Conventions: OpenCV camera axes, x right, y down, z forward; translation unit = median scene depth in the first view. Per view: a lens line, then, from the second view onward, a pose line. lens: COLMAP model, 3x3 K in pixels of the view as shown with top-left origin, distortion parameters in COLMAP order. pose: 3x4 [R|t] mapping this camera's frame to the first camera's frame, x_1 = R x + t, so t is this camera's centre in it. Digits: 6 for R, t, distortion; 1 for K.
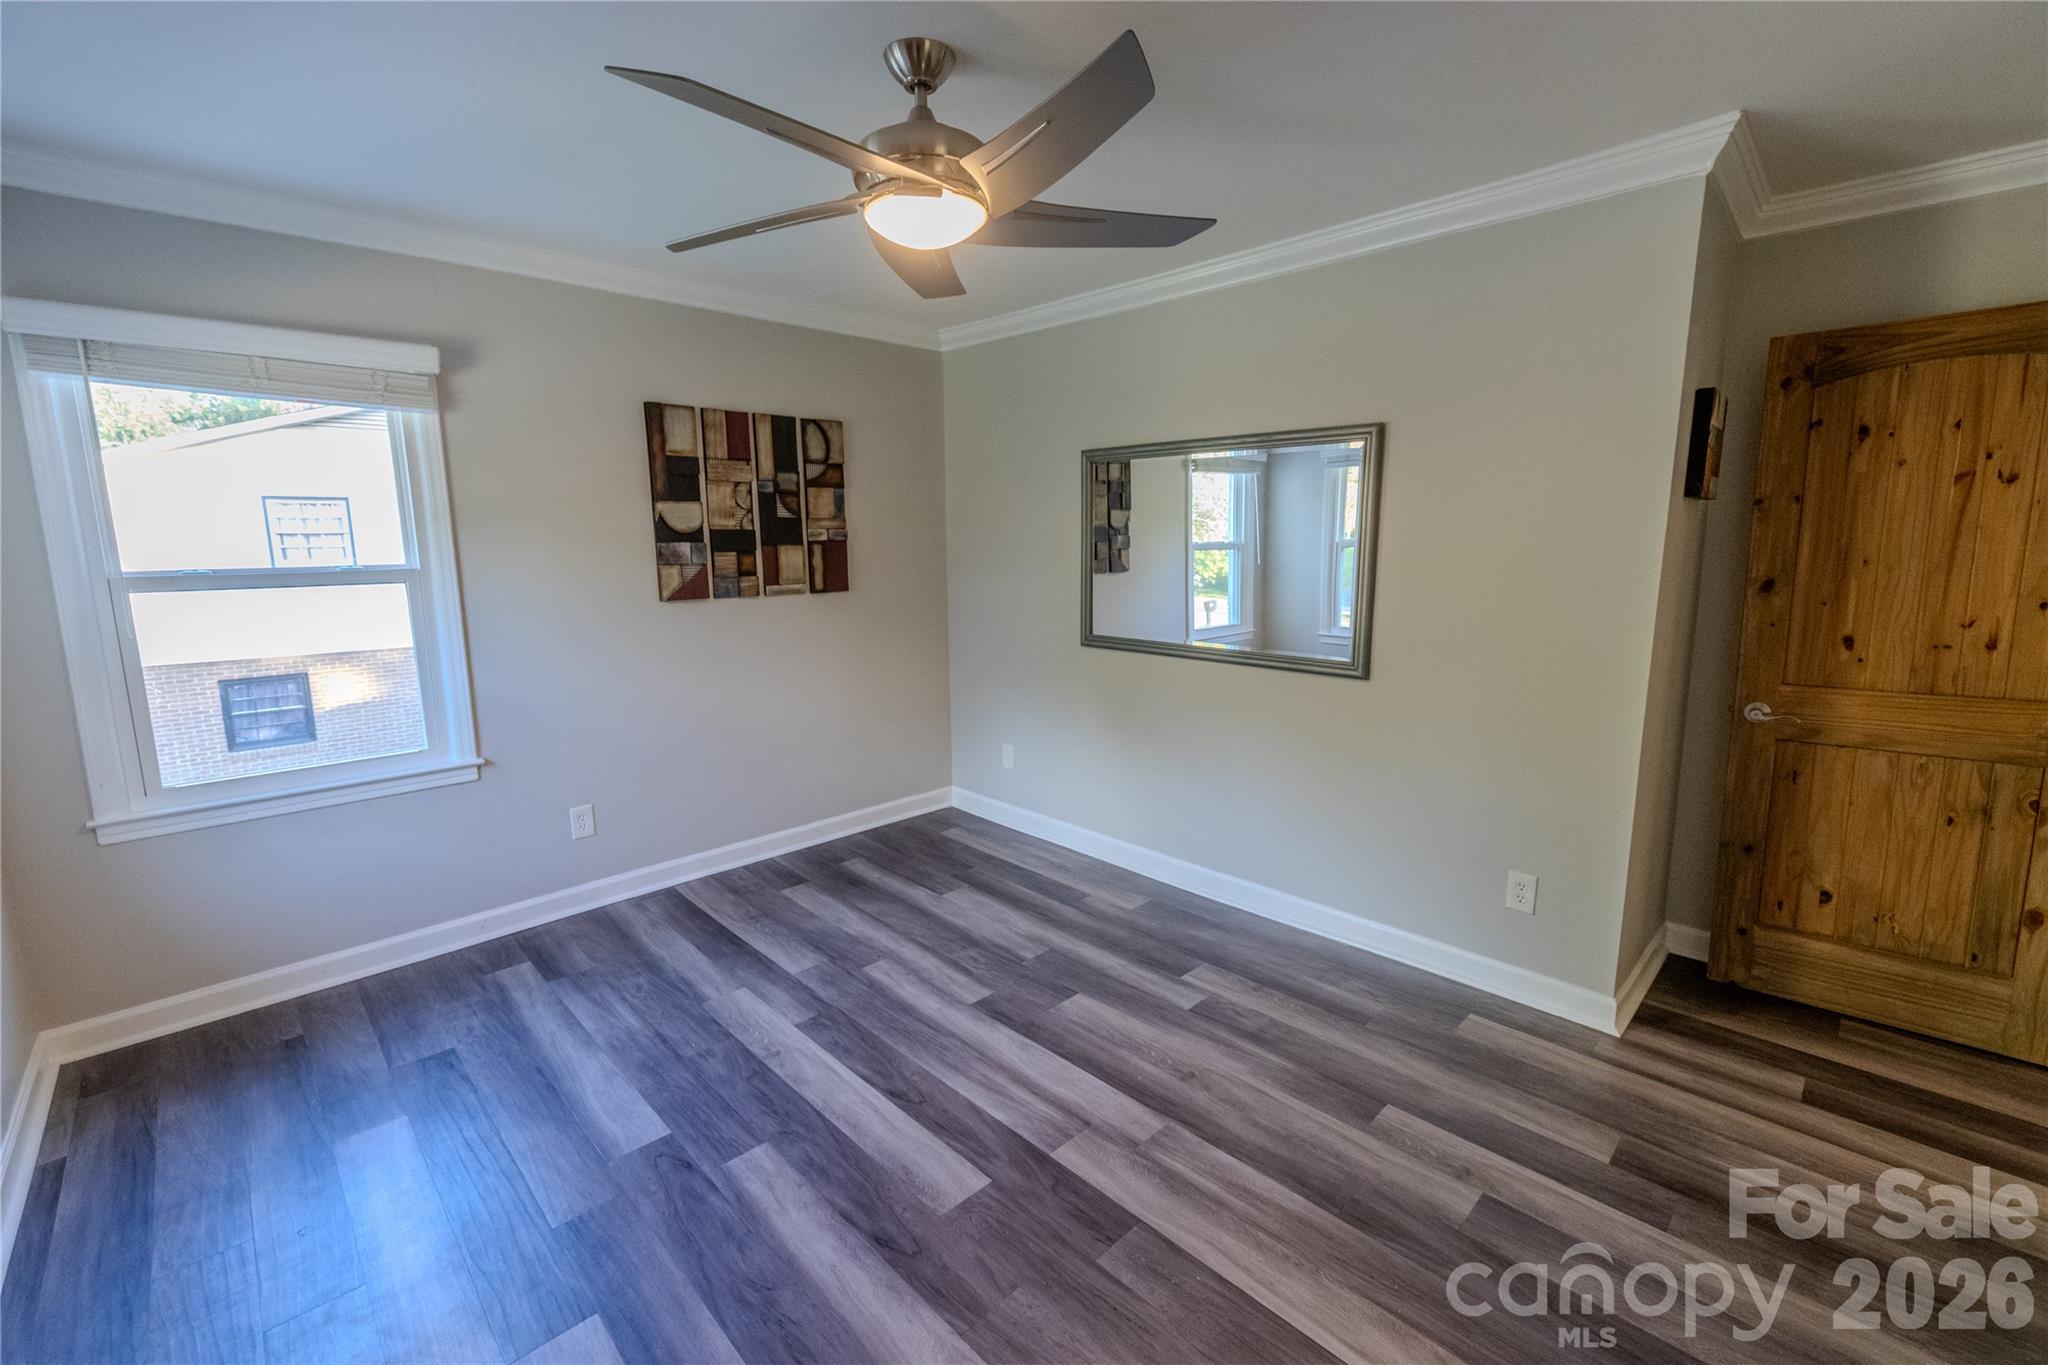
lens RADIAL K [[859.1, 0, 1029.0], [0, 859.1, 681.6], [0, 0, 1]] dist [-0.000620, 0.000195]
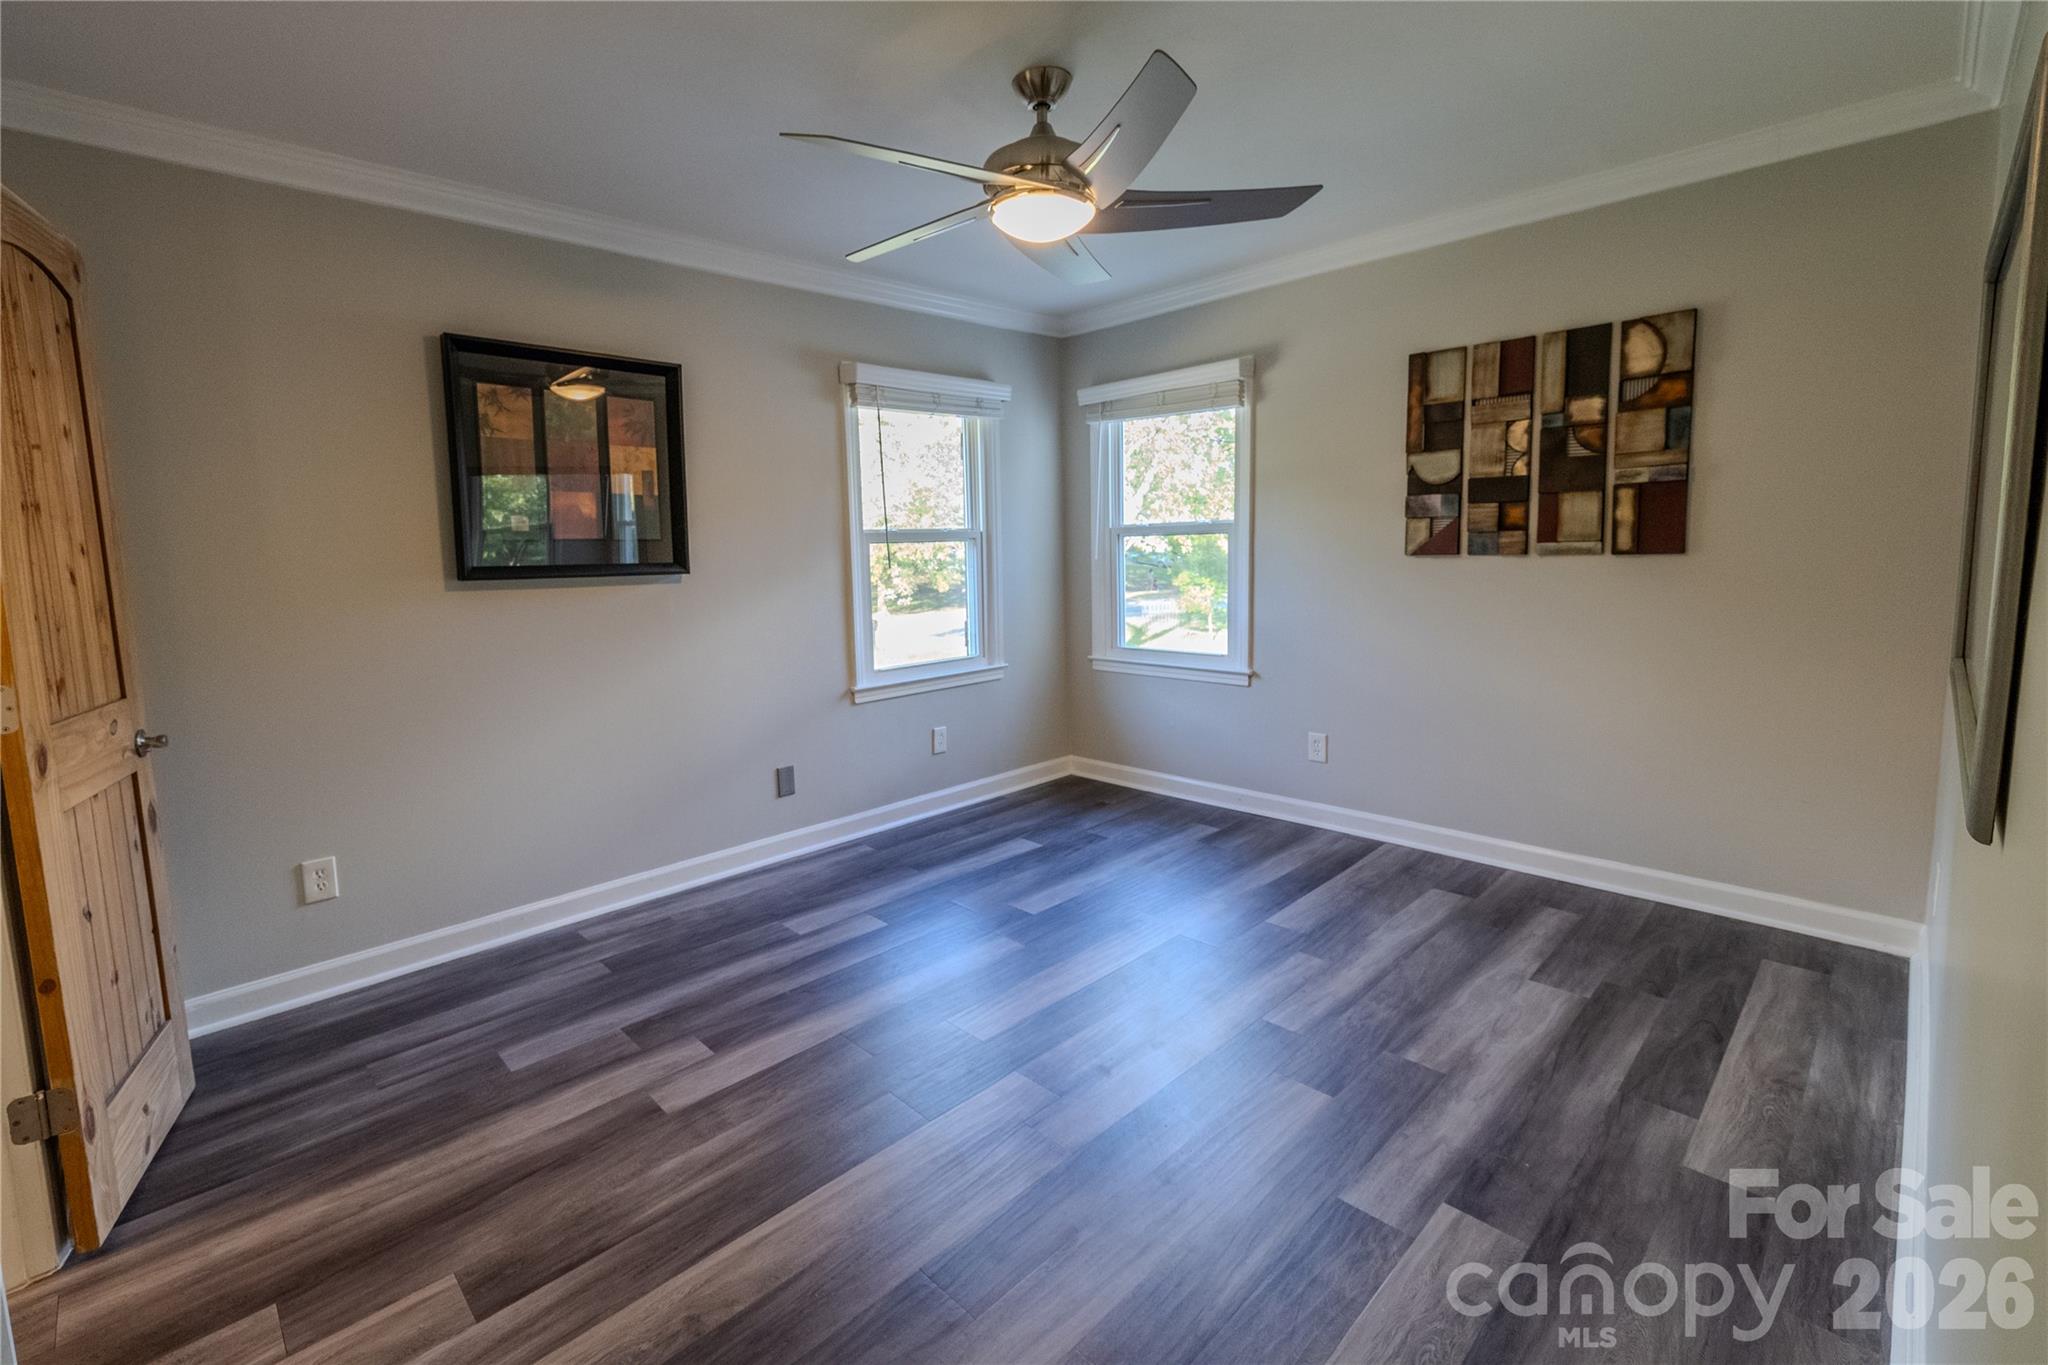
lens RADIAL K [[964.5, 0, 1027.5], [0, 964.5, 664.5], [0, 0, 1]] dist [-0.002298, -0.000027]
pose [[-0.027068, 0.135703, -0.990380, 0.671998], [-0.134984, 0.981172, 0.138131, -0.061732], [0.990478, 0.137424, -0.008240, 0.569781]]
